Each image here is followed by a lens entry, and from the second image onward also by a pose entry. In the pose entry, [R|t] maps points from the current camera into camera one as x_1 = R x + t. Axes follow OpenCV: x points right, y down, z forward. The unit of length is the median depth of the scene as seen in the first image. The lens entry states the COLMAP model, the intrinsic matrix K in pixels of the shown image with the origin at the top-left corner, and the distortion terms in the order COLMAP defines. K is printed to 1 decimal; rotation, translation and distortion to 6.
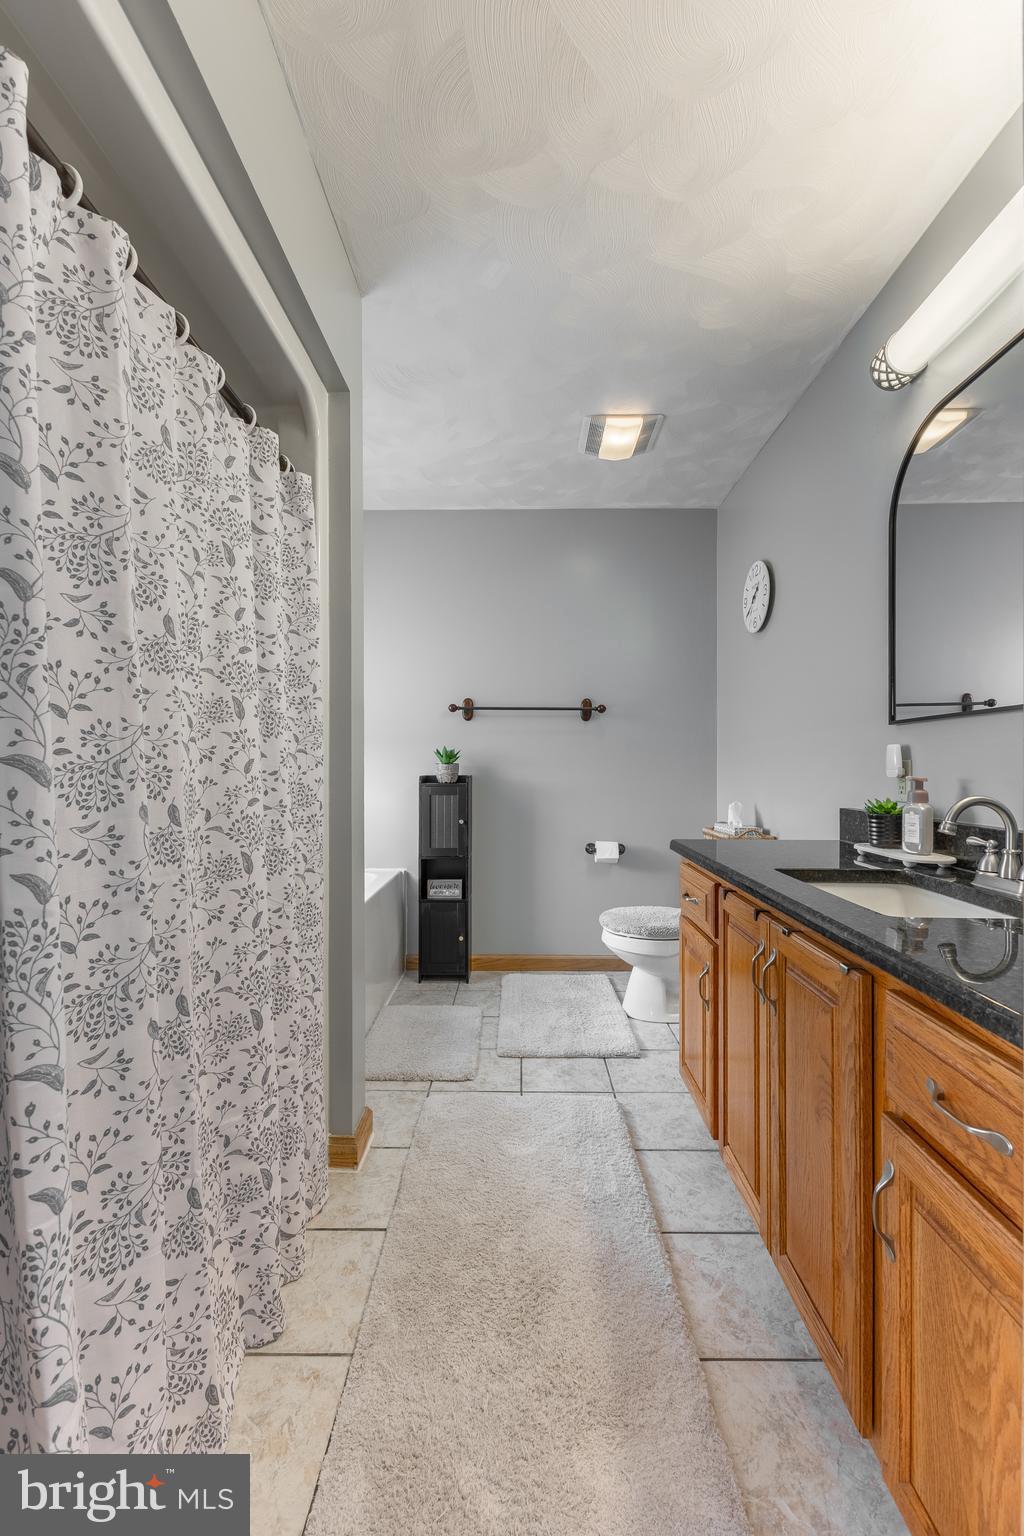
lens RADIAL K [[605.3, 0, 512.2], [0, 605.3, 771.1], [0, 0, 1]] dist [0.009218, -0.000216]
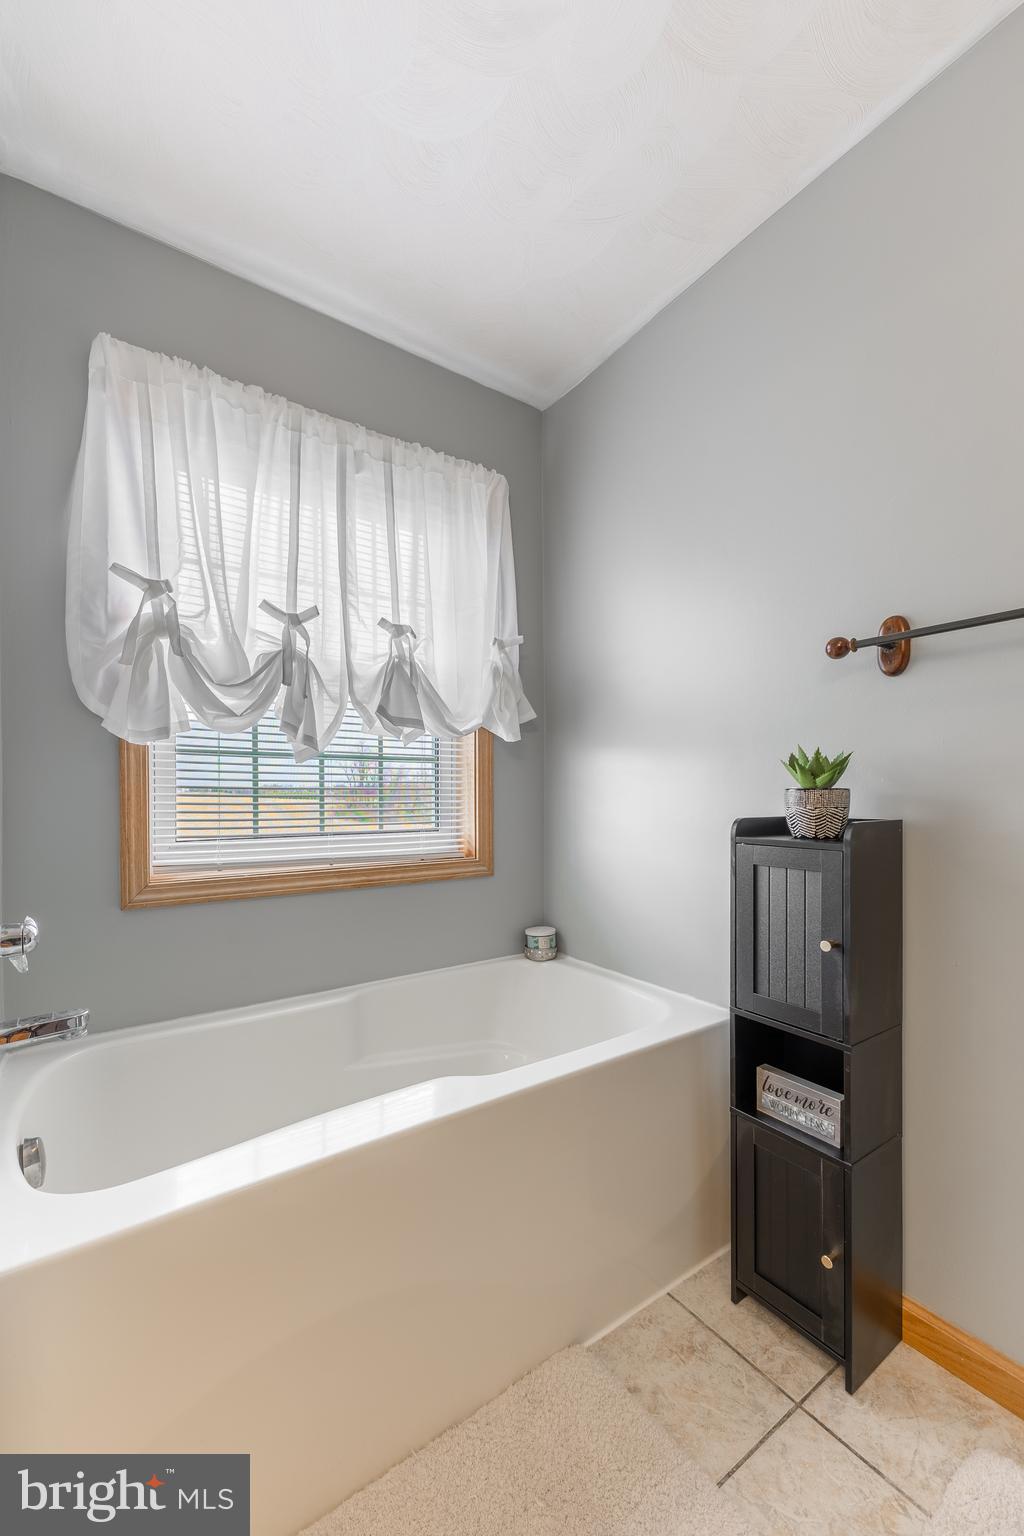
lens RADIAL K [[605.3, 0, 487.2], [0, 605.3, 813.3], [0, 0, 1]] dist [0.009218, -0.000216]
pose [[0.571959, 0.009448, -0.820228, 0.097697], [-0.002762, 0.999950, 0.009593, 0.000014], [0.820278, -0.003221, 0.571957, 0.604310]]
